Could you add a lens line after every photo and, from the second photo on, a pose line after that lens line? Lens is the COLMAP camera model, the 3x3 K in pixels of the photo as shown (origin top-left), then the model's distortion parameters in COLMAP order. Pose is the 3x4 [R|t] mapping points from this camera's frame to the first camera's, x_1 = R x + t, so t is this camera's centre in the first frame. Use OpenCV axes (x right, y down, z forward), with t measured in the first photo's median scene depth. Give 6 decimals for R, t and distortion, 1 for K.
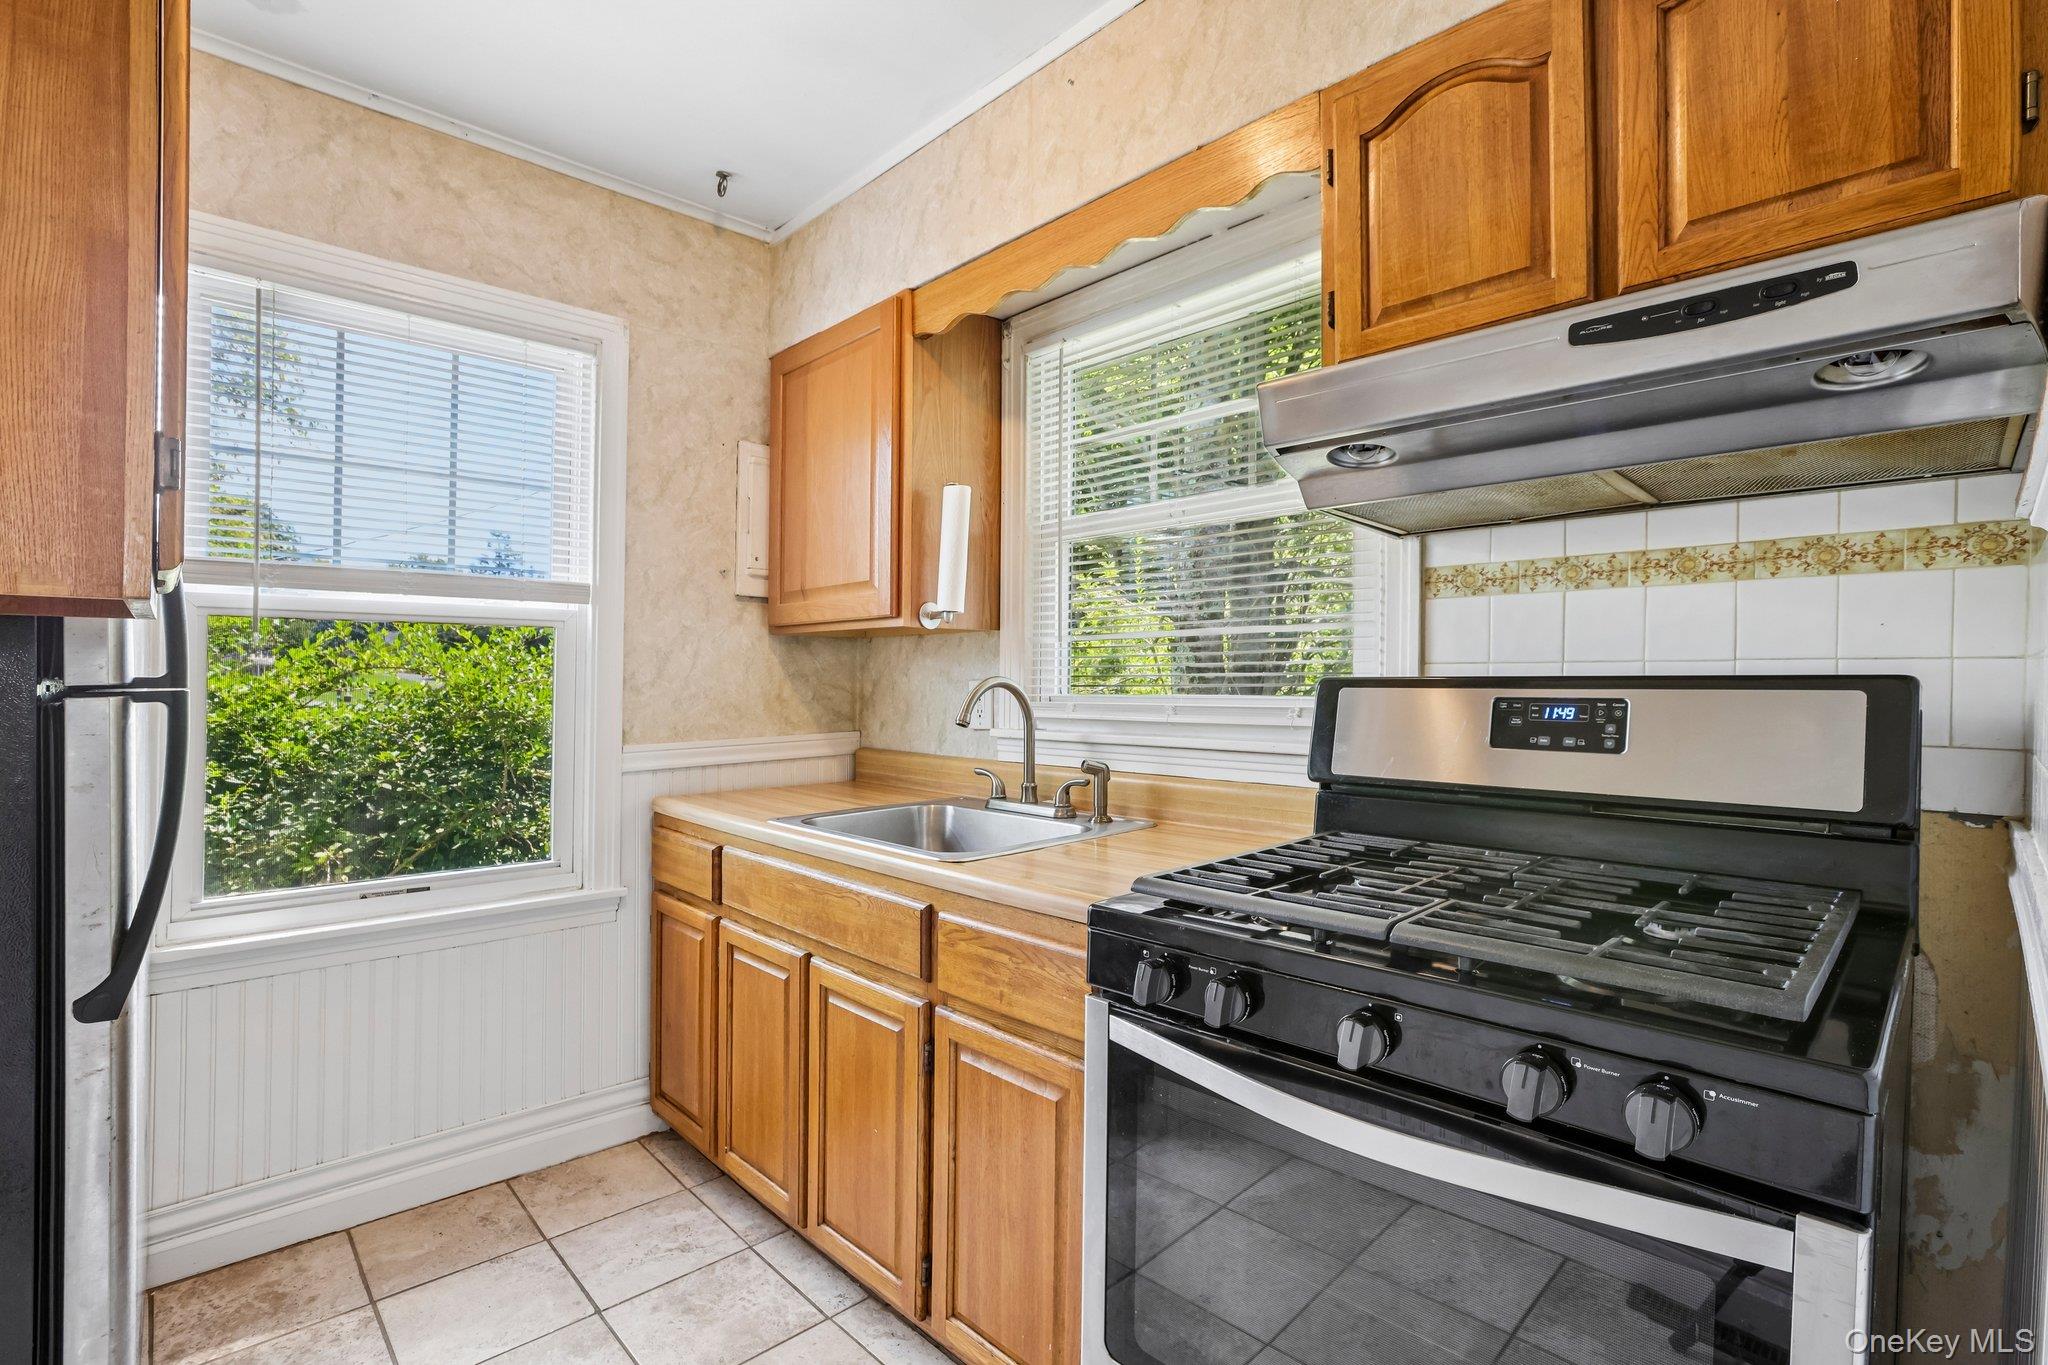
lens RADIAL K [[944.7, 0, 1021.3], [0, 944.7, 681.7], [0, 0, 1]] dist [-0.043034, 0.010962]
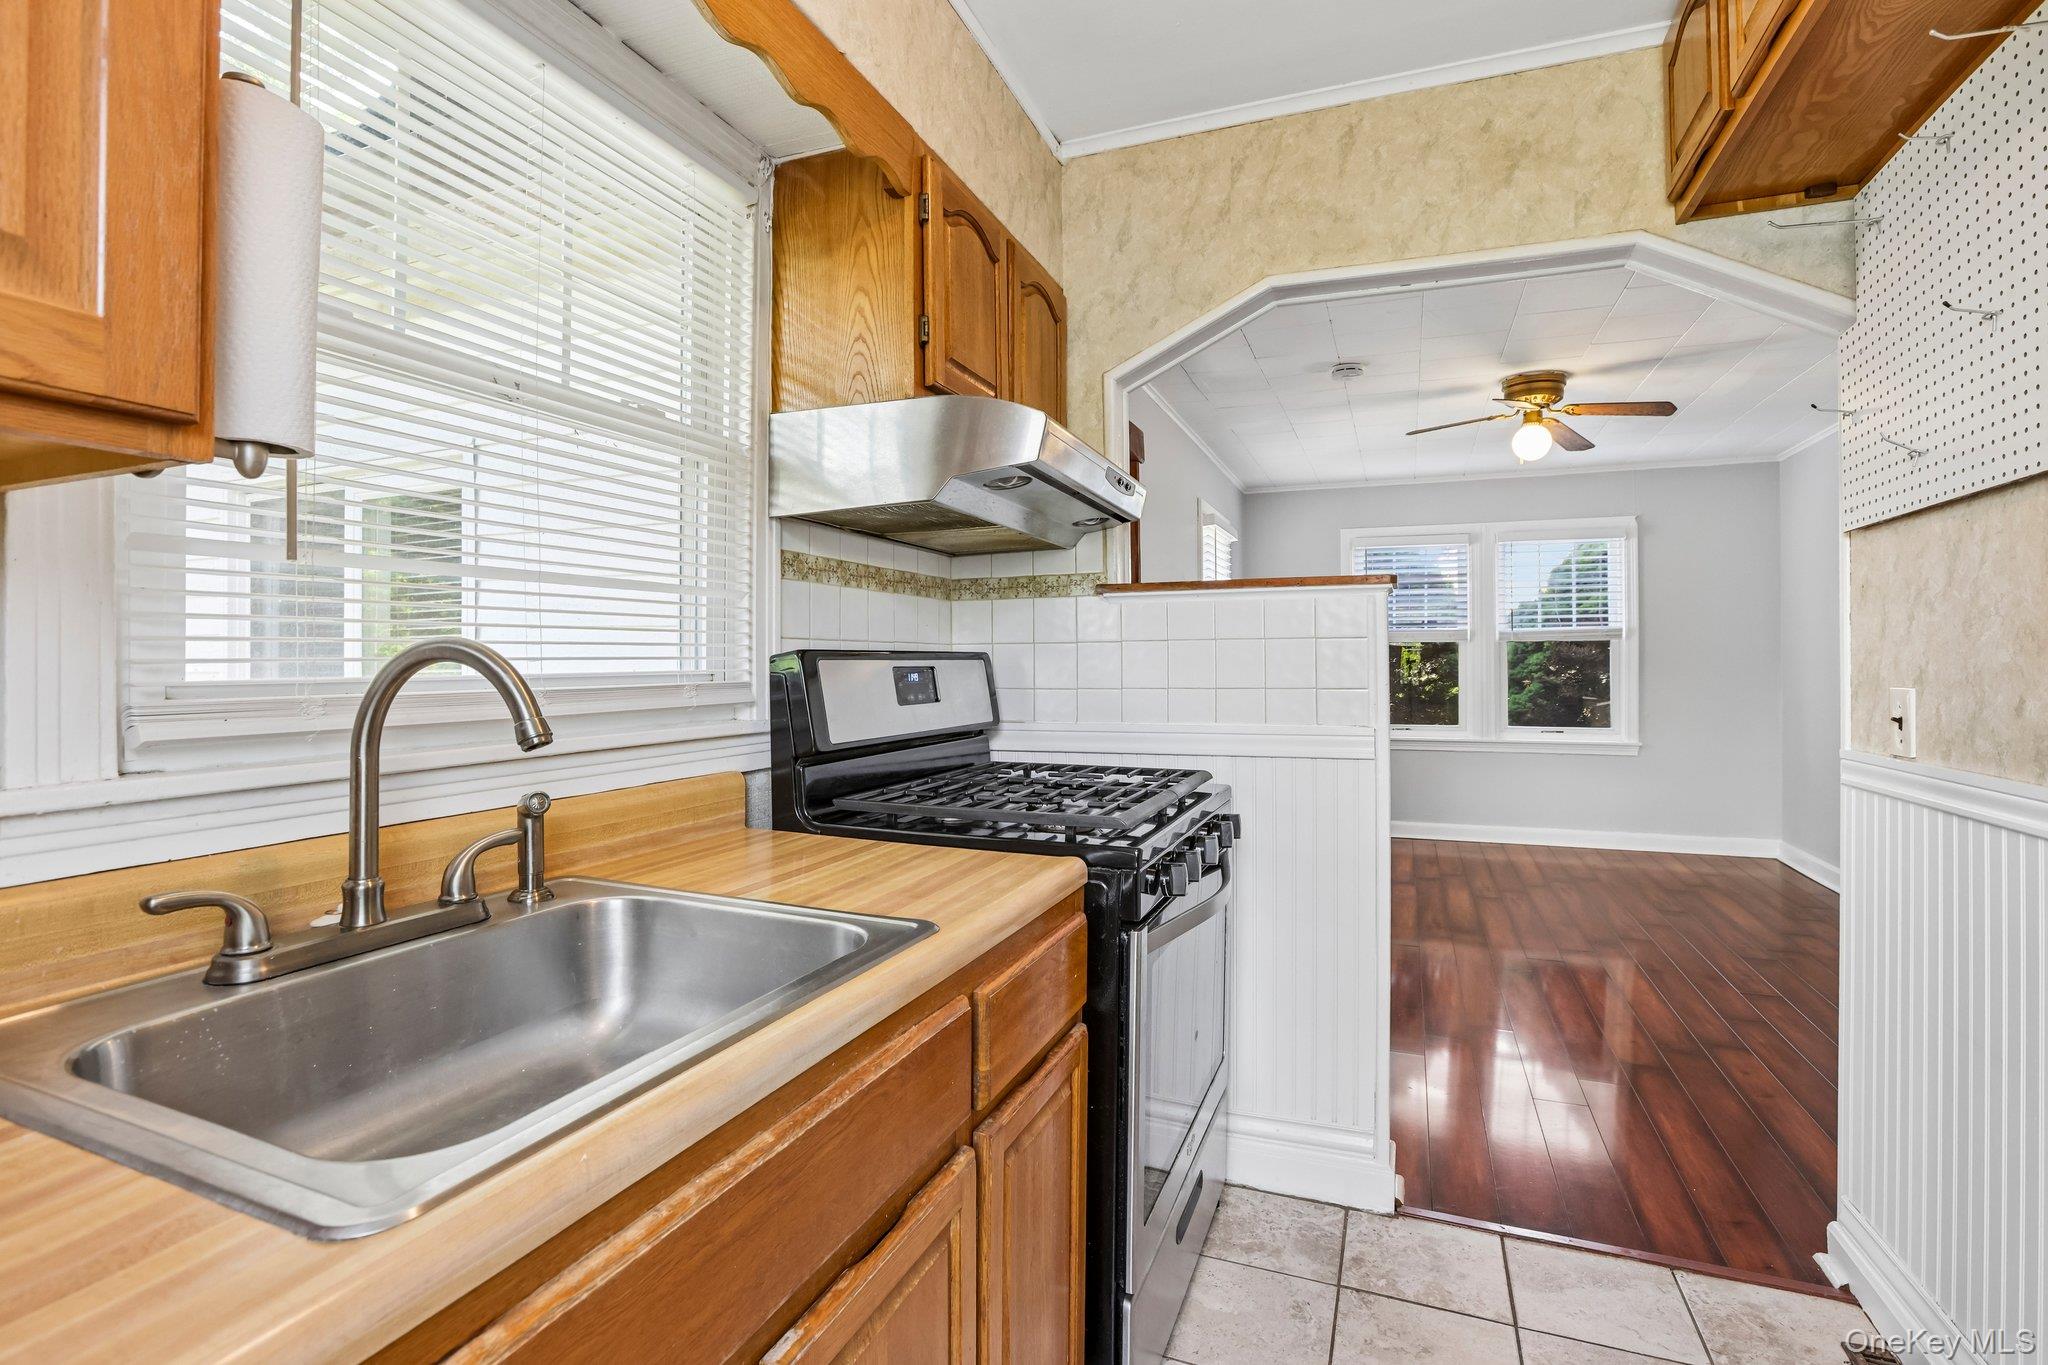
lens RADIAL K [[944.7, 0, 1041.7], [0, 944.7, 674.6], [0, 0, 1]] dist [-0.043034, 0.010962]
pose [[-0.421249, -0.015742, 0.906809, -0.640147], [-0.002158, 0.999864, 0.016355, 0.004713], [-0.906943, 0.004933, -0.421225, 1.125656]]
